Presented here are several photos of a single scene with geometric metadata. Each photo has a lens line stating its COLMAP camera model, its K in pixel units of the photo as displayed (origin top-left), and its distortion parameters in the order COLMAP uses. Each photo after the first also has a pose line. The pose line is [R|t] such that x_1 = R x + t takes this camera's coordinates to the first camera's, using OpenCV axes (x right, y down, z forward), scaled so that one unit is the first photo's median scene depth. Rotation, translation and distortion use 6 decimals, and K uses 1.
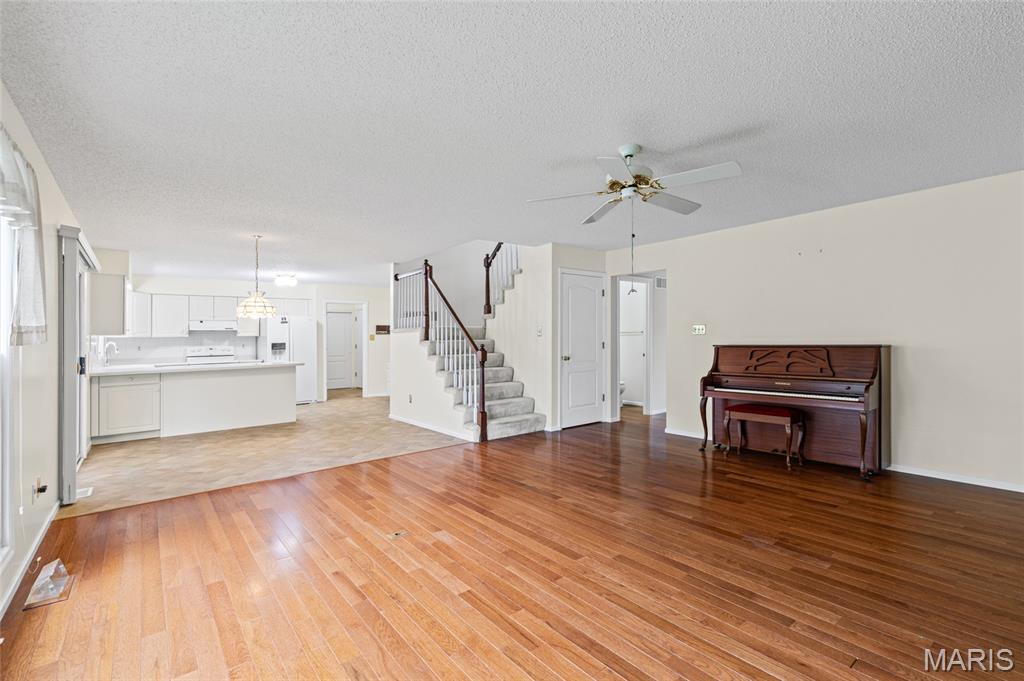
lens RADIAL K [[462.8, 0, 506.9], [0, 462.8, 338.3], [0, 0, 1]] dist [-0.001073, -0.000563]
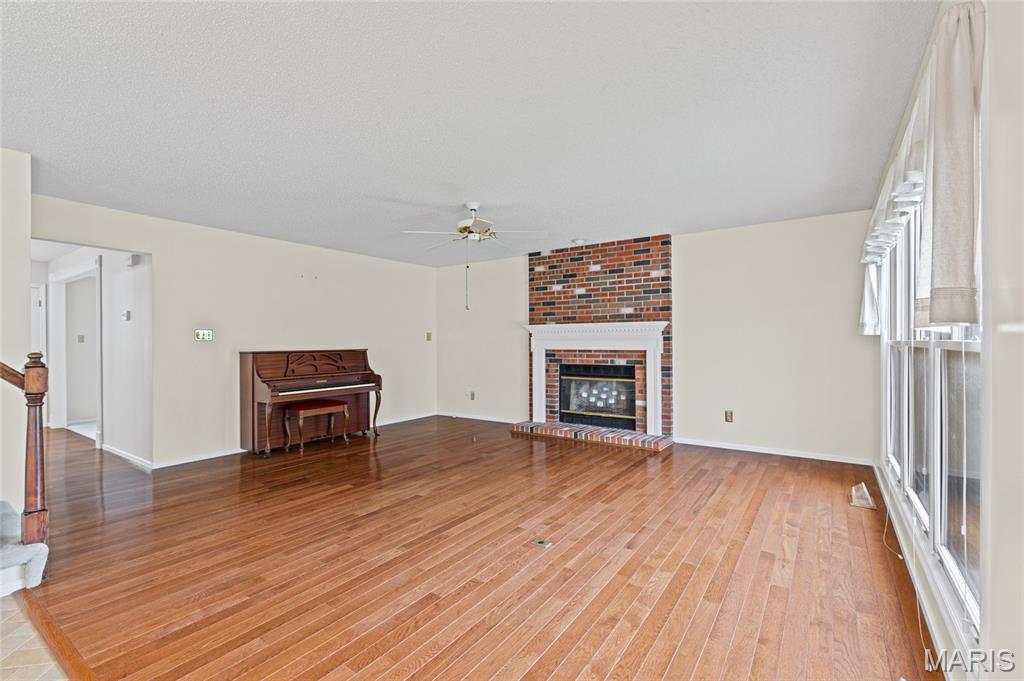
lens RADIAL K [[462.8, 0, 510.7], [0, 462.8, 343.7], [0, 0, 1]] dist [-0.001073, -0.000563]
pose [[-0.296646, 0.015329, 0.954864, -0.907732], [0.007112, 0.999879, -0.013843, 0.021250], [-0.954961, 0.002685, -0.296719, 1.073812]]
